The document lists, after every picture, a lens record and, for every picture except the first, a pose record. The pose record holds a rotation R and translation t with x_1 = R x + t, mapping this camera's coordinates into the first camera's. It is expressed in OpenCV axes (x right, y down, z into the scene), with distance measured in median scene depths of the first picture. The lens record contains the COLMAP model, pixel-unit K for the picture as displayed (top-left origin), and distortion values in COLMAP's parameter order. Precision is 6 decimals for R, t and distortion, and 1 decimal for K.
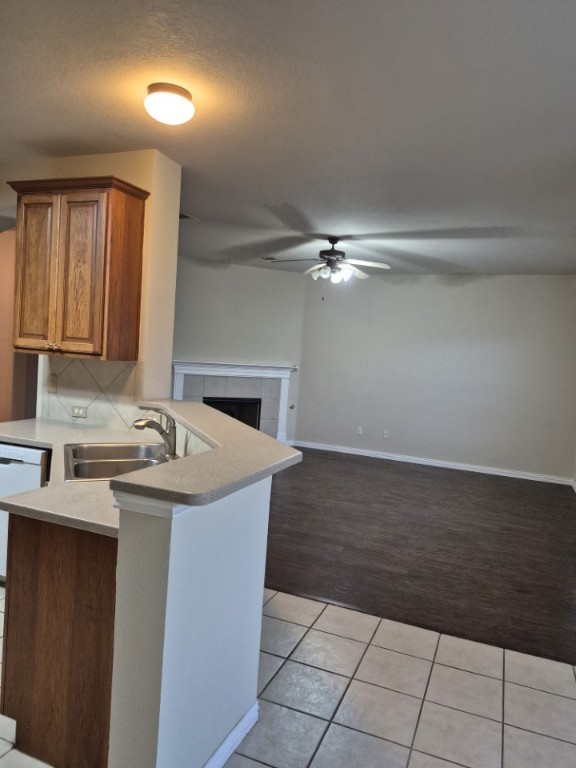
lens RADIAL K [[535.8, 0, 289.4], [0, 535.8, 381.6], [0, 0, 1]] dist [0.036664, -0.047050]
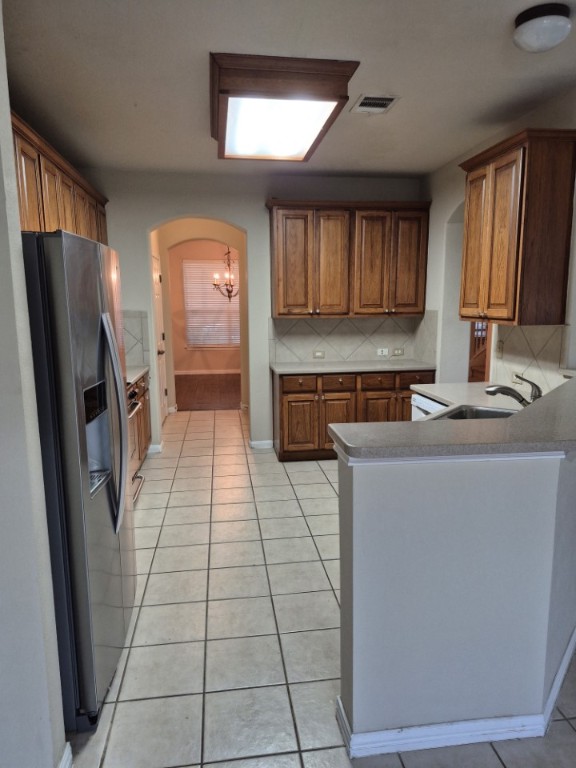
lens RADIAL K [[535.8, 0, 291.1], [0, 535.8, 384.5], [0, 0, 1]] dist [0.036664, -0.047050]
pose [[0.495144, 0.058943, -0.866809, 0.300294], [-0.004842, 0.997868, 0.065089, 0.006050], [0.868797, -0.028032, 0.494374, 0.155448]]
